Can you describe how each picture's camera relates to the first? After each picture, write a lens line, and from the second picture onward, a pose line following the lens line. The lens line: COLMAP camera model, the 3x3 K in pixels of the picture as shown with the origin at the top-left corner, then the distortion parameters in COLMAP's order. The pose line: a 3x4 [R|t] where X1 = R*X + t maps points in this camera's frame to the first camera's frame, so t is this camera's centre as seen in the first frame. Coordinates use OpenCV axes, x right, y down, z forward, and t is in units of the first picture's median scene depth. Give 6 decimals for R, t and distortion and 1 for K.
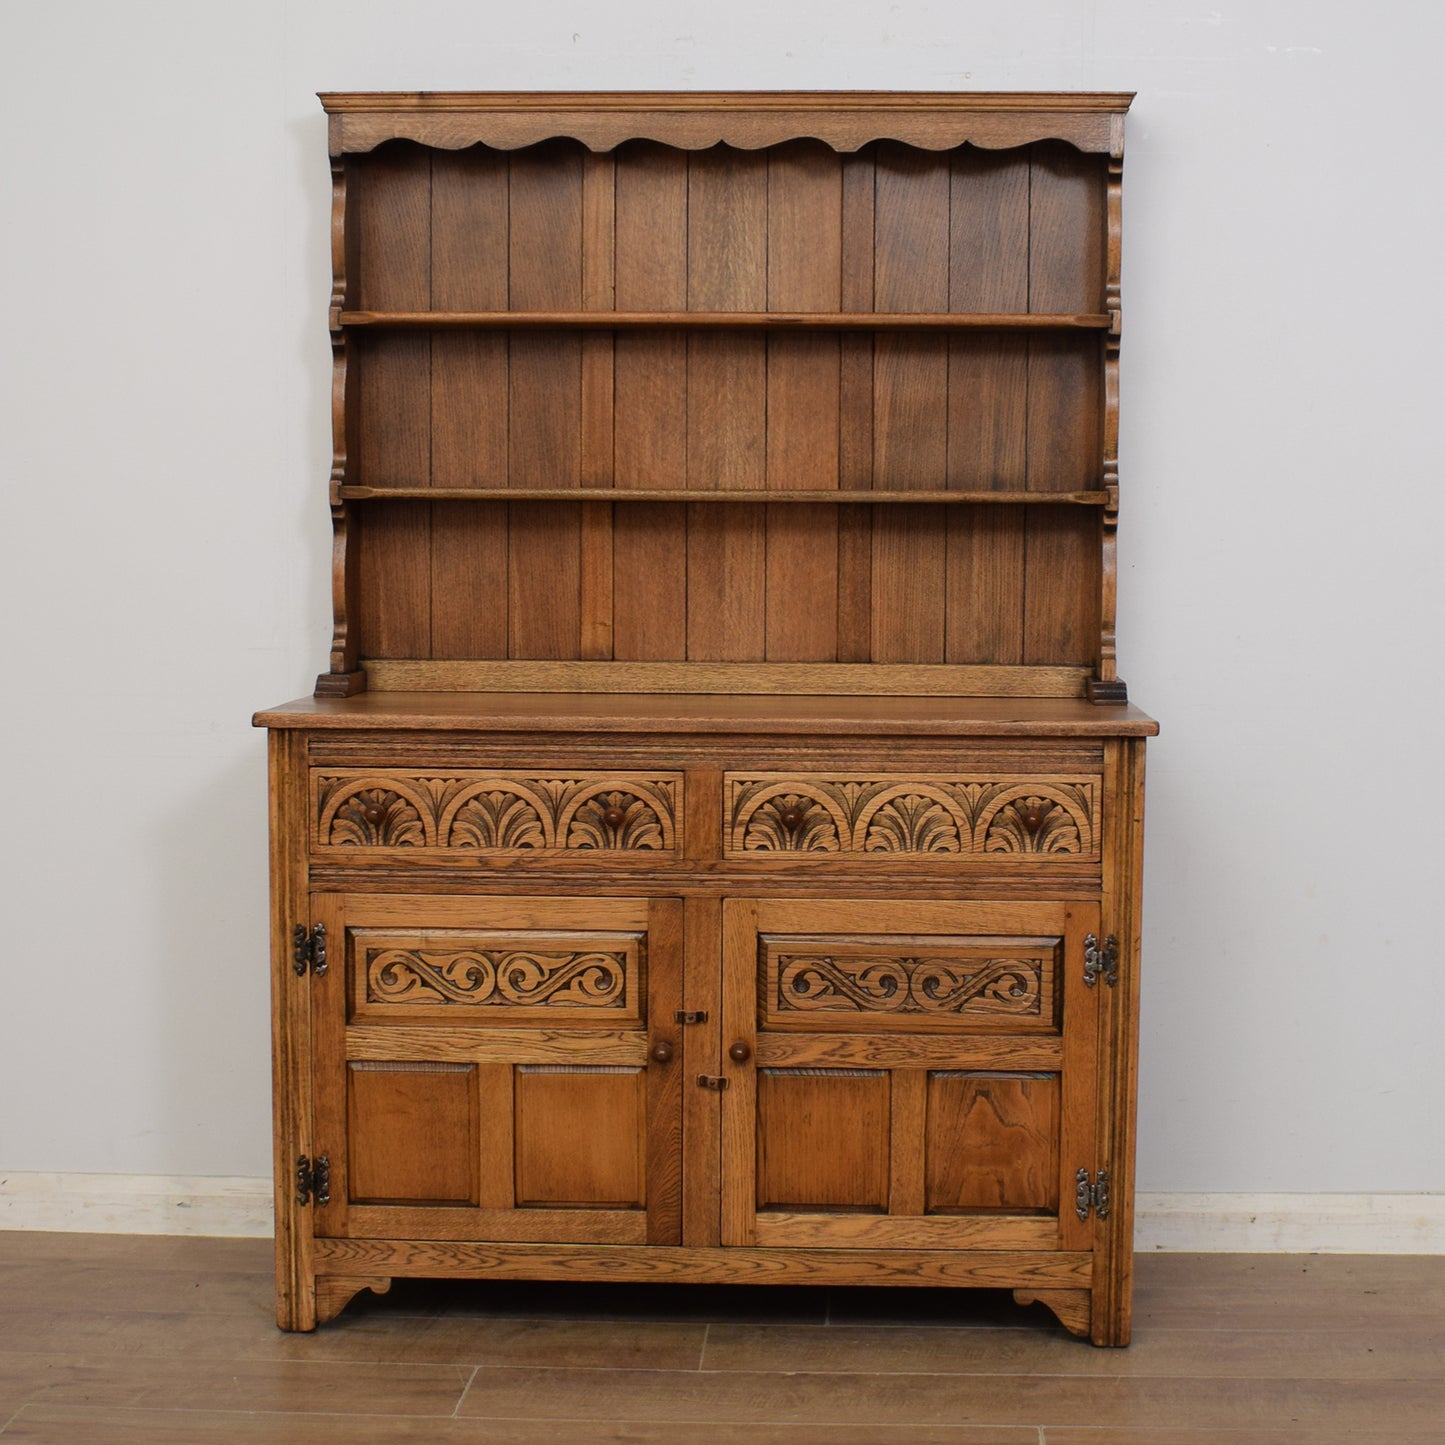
lens RADIAL K [[2473.1, 0, 799.0], [0, 2473.1, 742.3], [0, 0, 1]] dist [-0.093011, -0.017592]
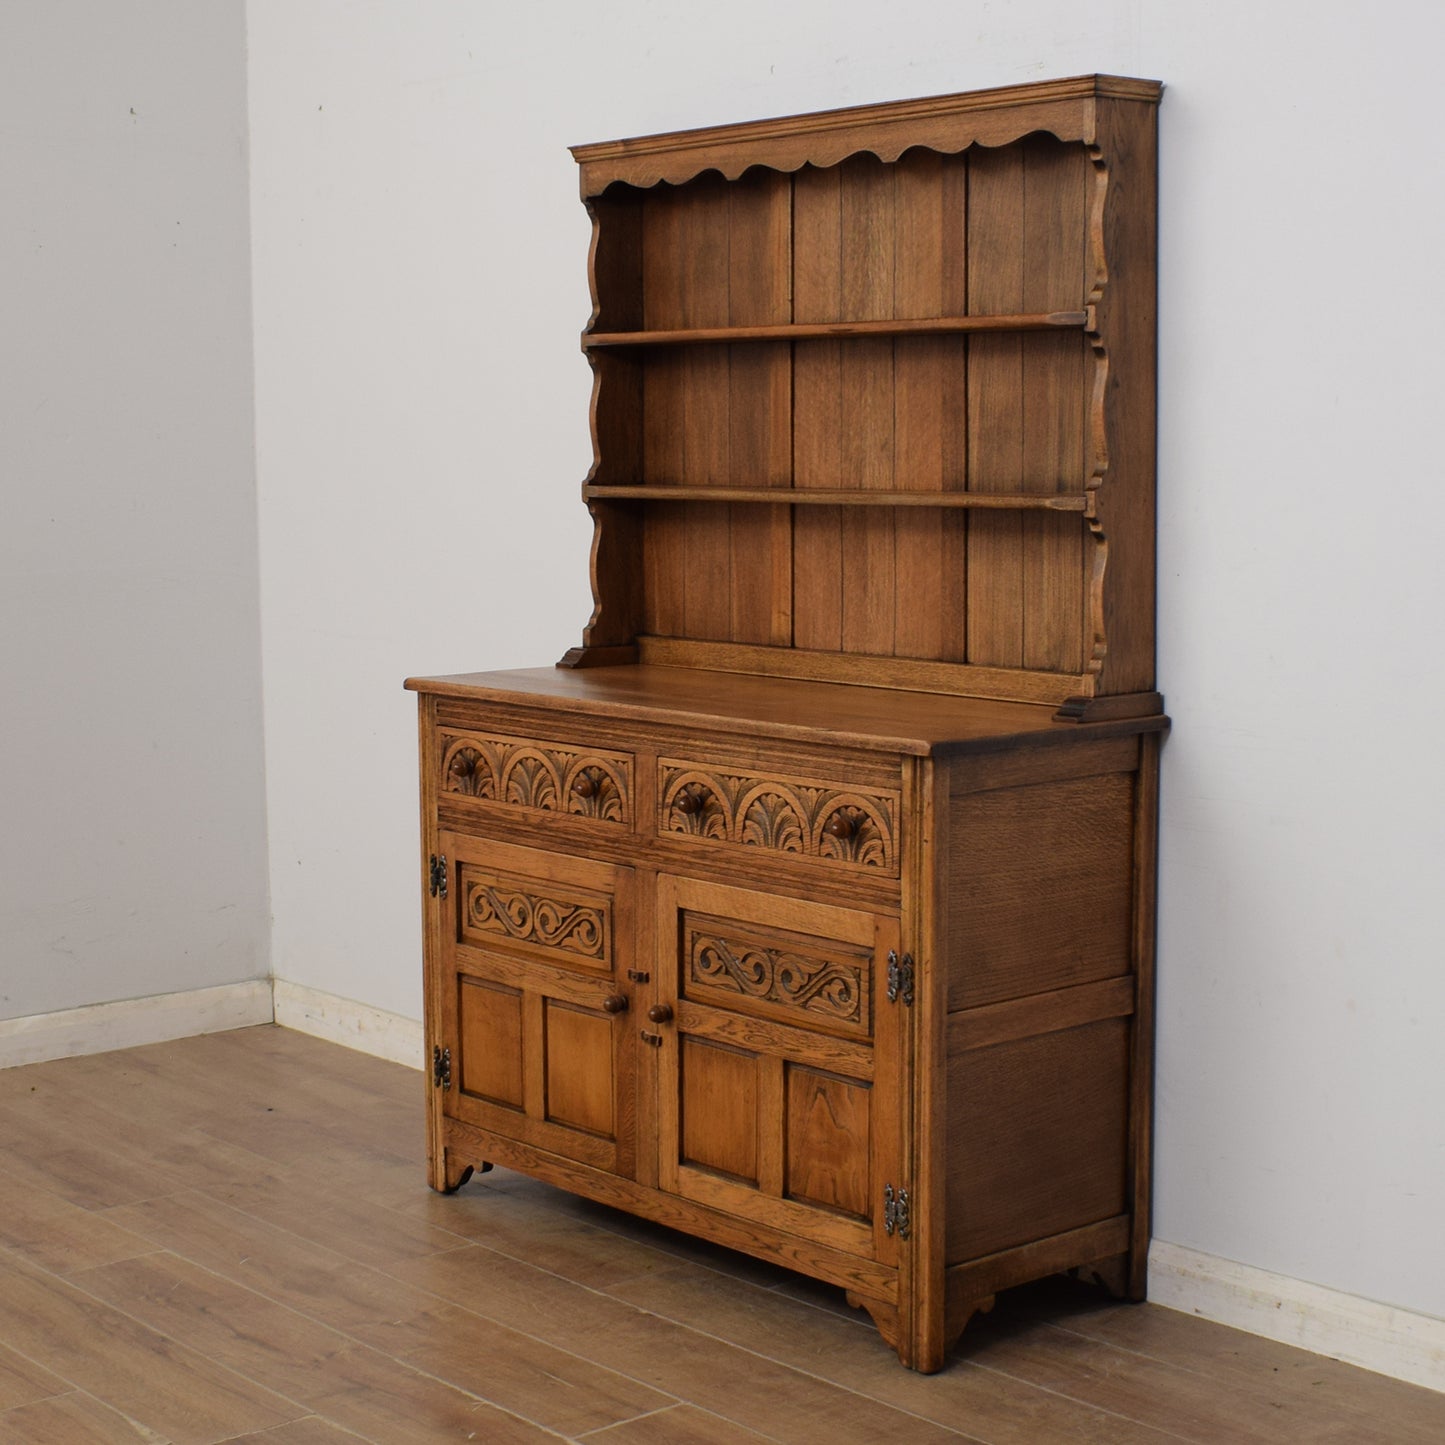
lens RADIAL K [[2613.6, 0, 725.9], [0, 2613.6, 711.1], [0, 0, 1]] dist [-0.091633, -0.028714]
pose [[0.676050, 0.068266, -0.733687, 0.824991], [-0.055171, 0.997594, 0.041984, -0.057701], [0.734788, 0.012095, 0.678189, 0.234104]]
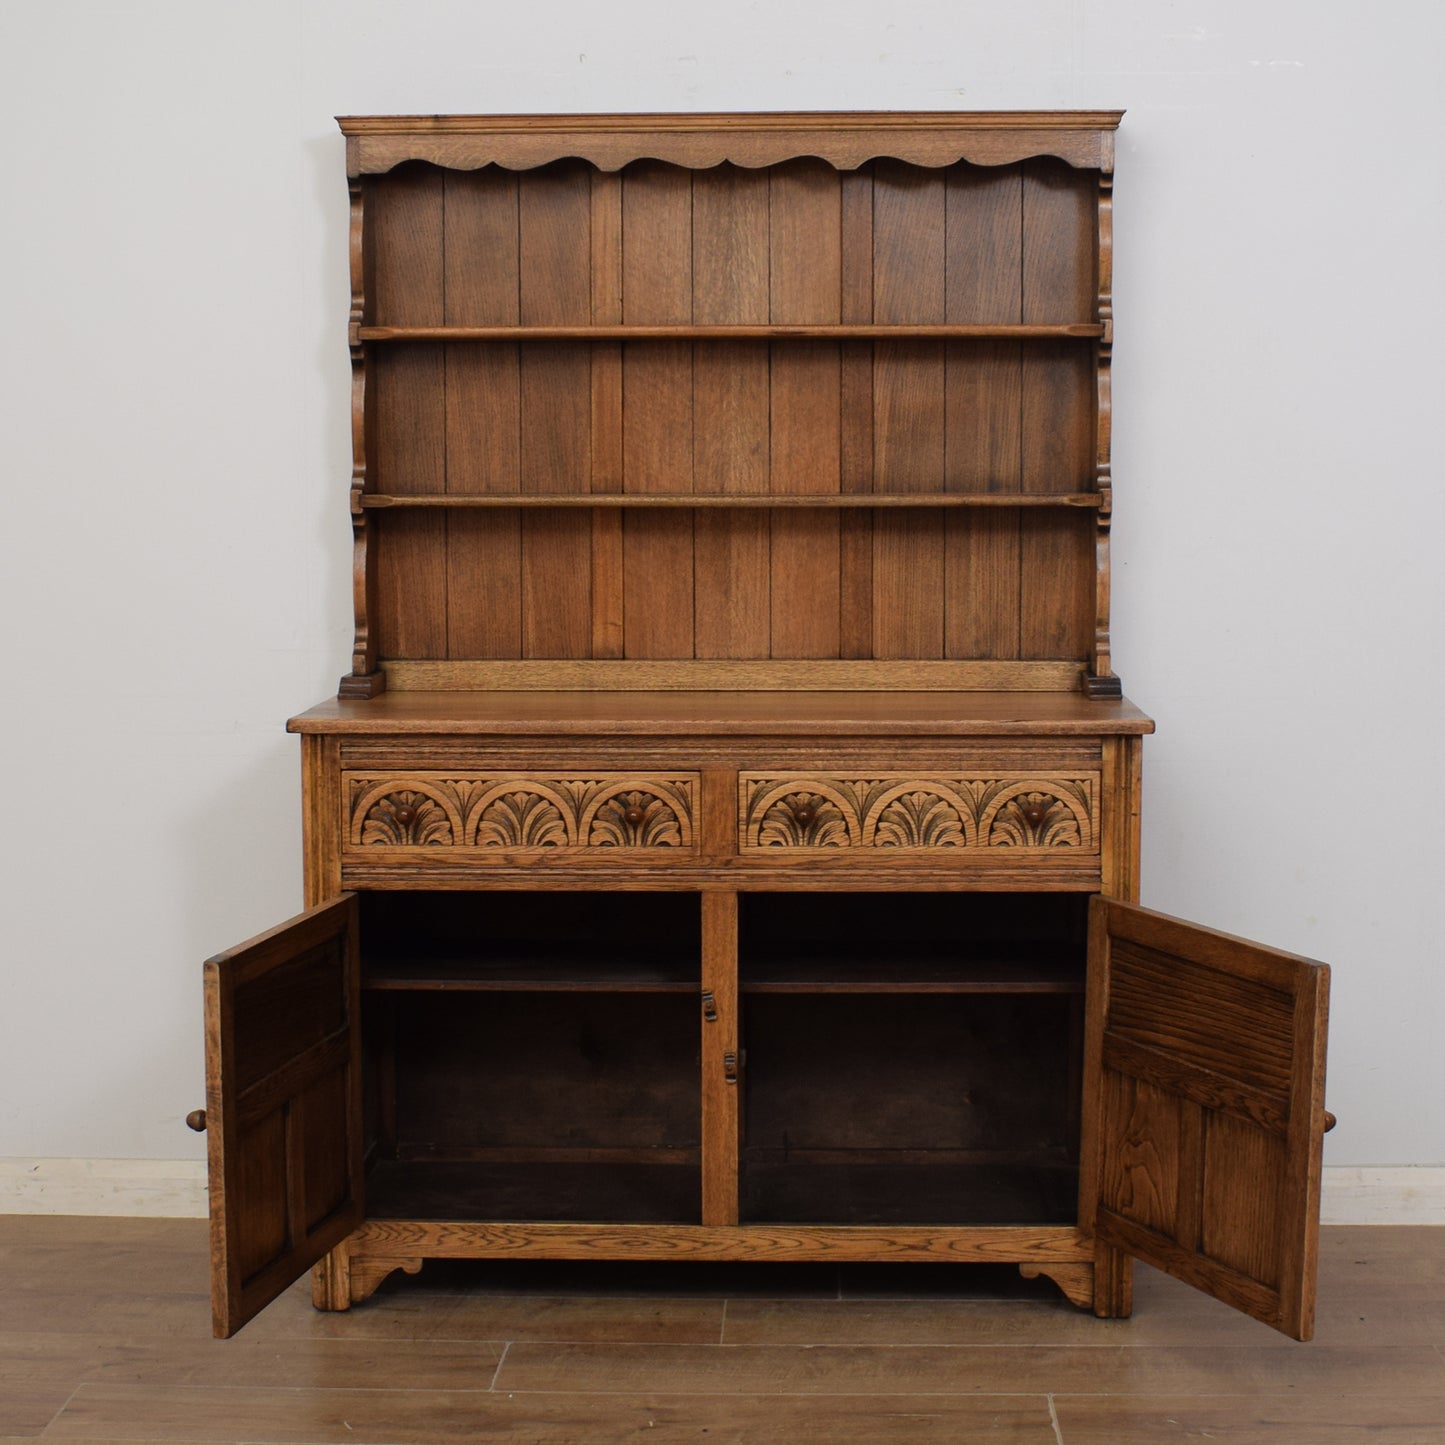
lens RADIAL K [[2573.5, 0, 743.5], [0, 2573.5, 683.7], [0, 0, 1]] dist [-0.092850, -0.026199]
pose [[0.999947, -0.009564, -0.003750, -0.023552], [0.009560, 0.999954, -0.001054, -0.023656], [0.003759, 0.001018, 0.999992, -0.086436]]
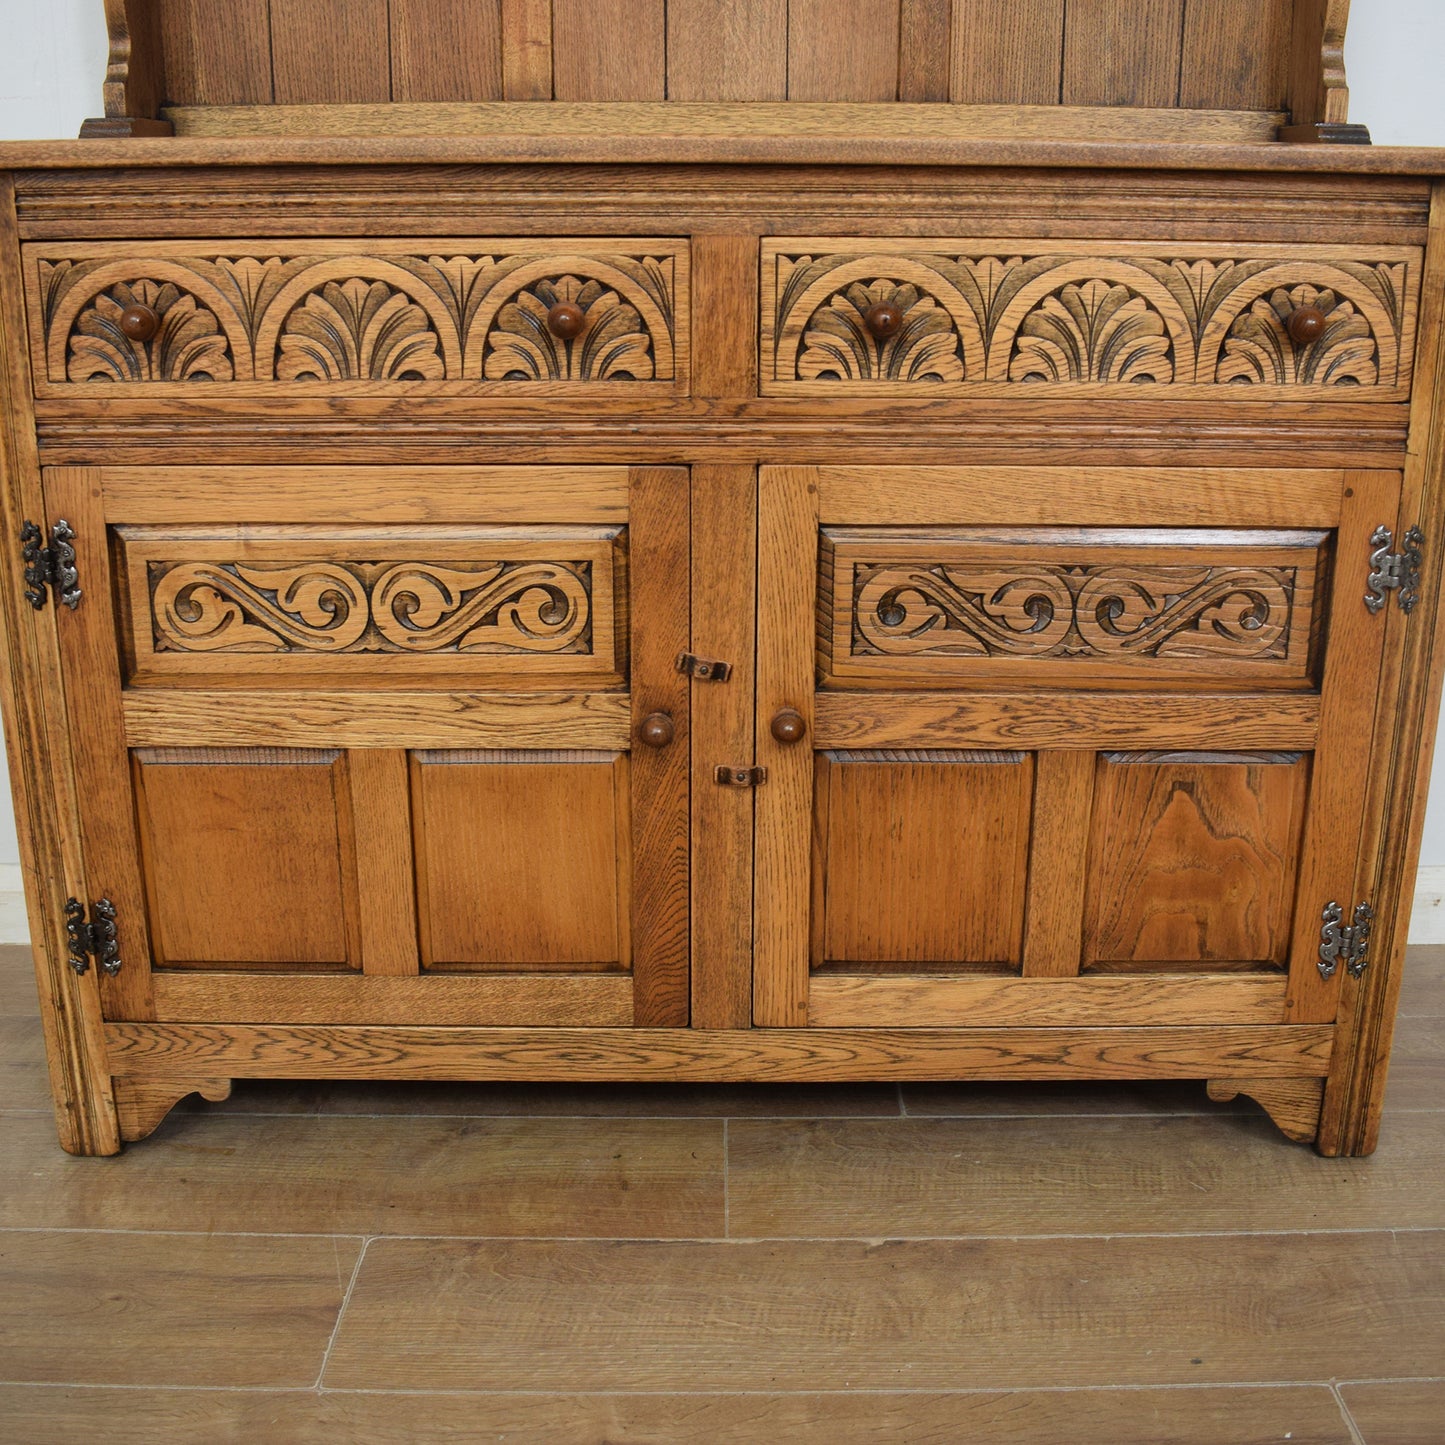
lens RADIAL K [[1689.0, 0, 726.8], [0, 1689.0, 717.3], [0, 0, 1]] dist [-0.098391, 0.011442]
pose [[0.999426, -0.013276, 0.031151, -0.050654], [0.006502, 0.978054, 0.208251, 0.038423], [-0.033233, -0.207929, 0.977579, 0.598925]]
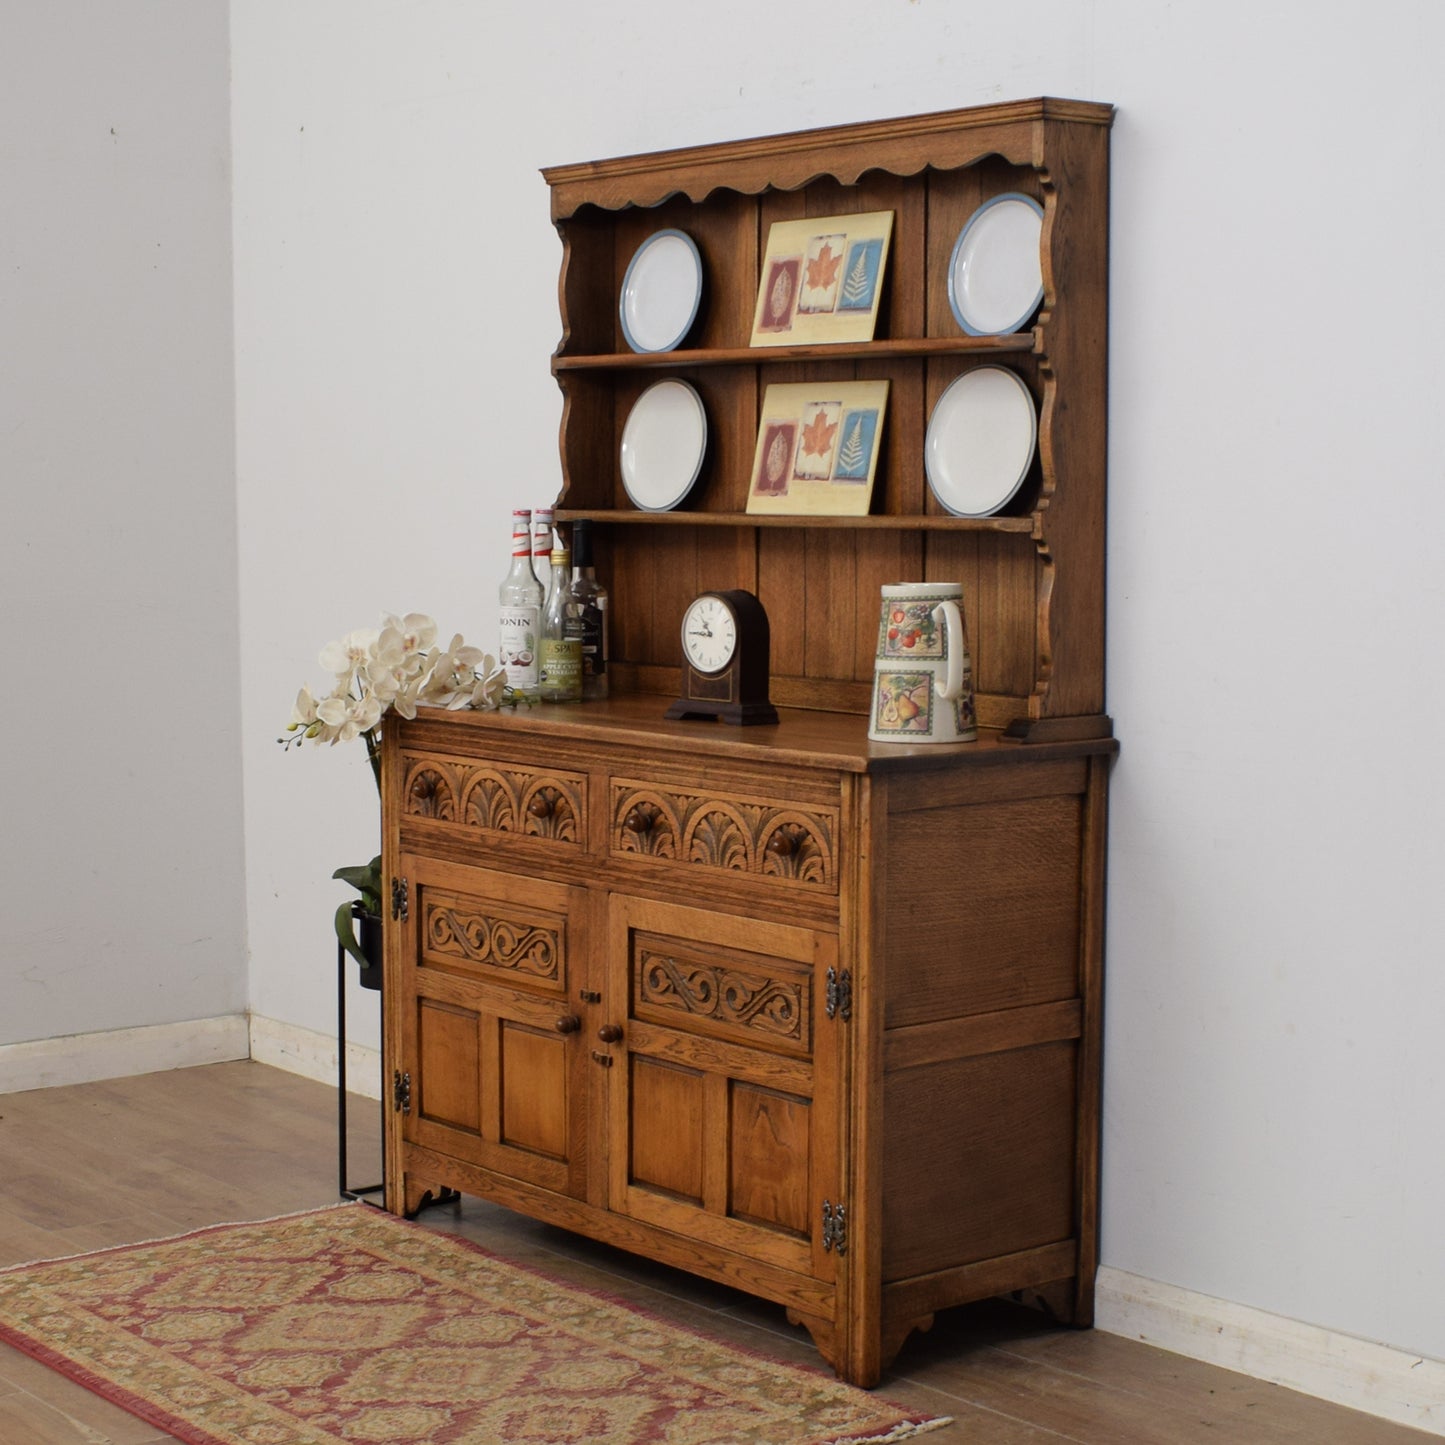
lens RADIAL K [[2802.2, 0, 717.2], [0, 2802.2, 776.1], [0, 0, 1]] dist [-0.087027, -0.076169]
pose [[0.655735, 0.074053, -0.751351, 0.920887], [-0.063839, 0.997052, 0.042554, -0.043670], [0.752287, 0.020061, 0.658530, 0.214160]]
